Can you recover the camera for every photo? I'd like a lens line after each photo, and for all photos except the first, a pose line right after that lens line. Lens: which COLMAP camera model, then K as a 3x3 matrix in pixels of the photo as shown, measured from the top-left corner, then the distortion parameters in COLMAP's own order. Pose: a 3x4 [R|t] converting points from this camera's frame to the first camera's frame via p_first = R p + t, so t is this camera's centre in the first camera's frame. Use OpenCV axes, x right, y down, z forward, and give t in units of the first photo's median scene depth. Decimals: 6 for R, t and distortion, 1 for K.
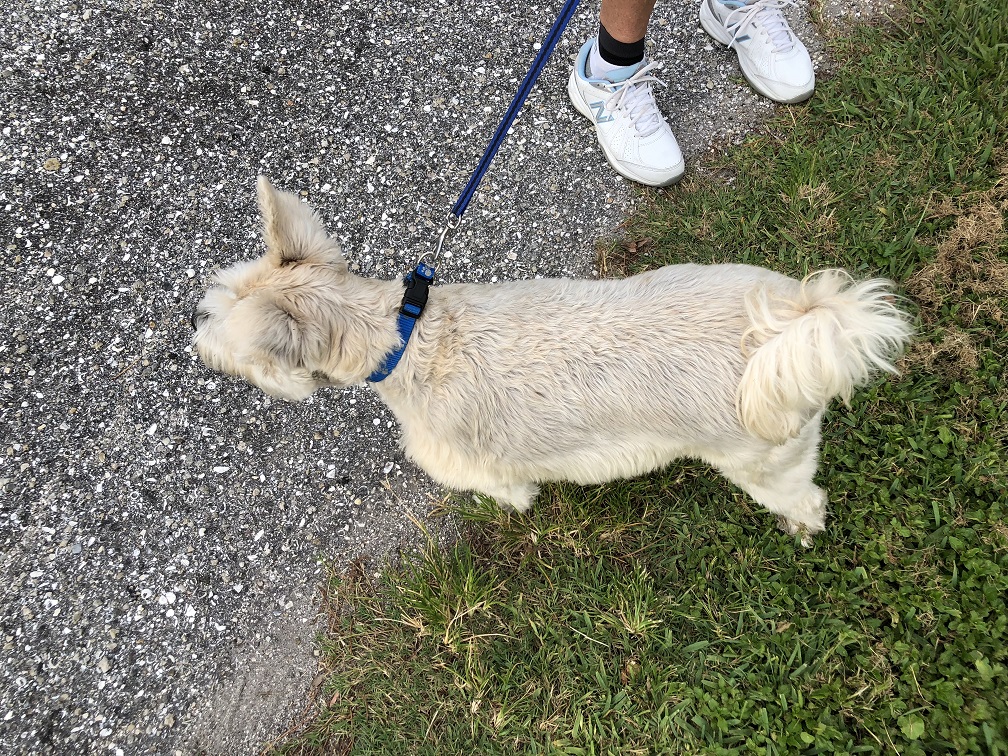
lens RADIAL K [[827.7, 0, 503.7], [0, 827.7, 377.7], [0, 0, 1]] dist [0.004783, -0.007374]
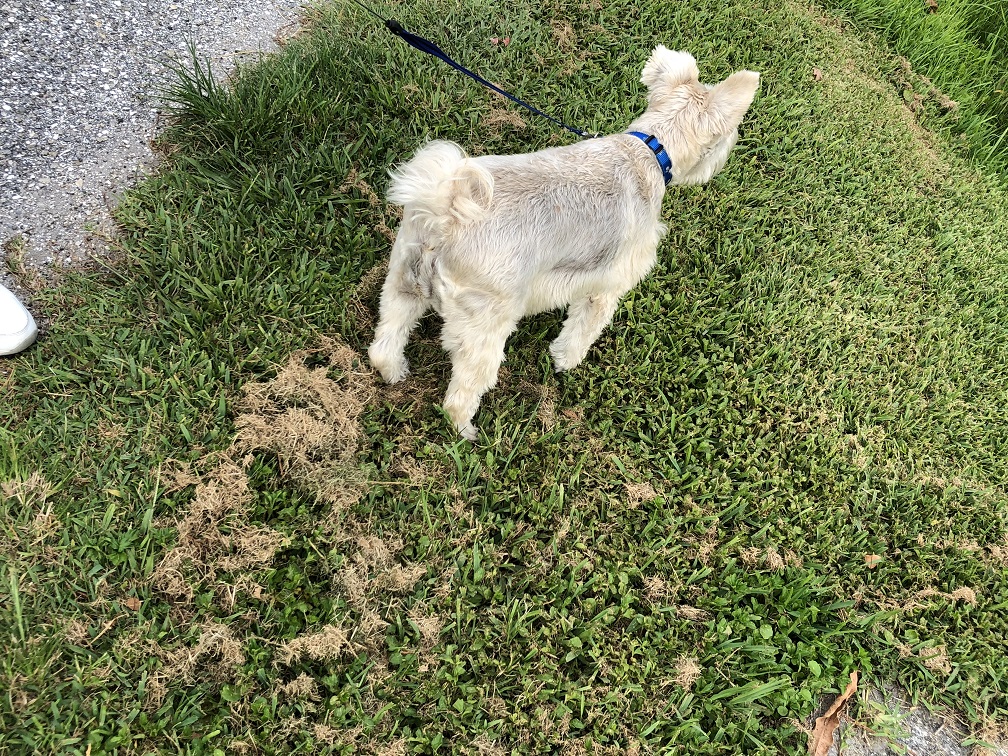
lens RADIAL K [[1079.1, 0, 504.1], [0, 1079.1, 378.4], [0, 0, 1]] dist [-0.018454, 0.000000]
pose [[0.814498, -0.142881, 0.562297, 0.191462], [0.278952, 0.946263, -0.163620, -0.028595], [-0.508703, 0.290122, 0.810587, -0.087513]]
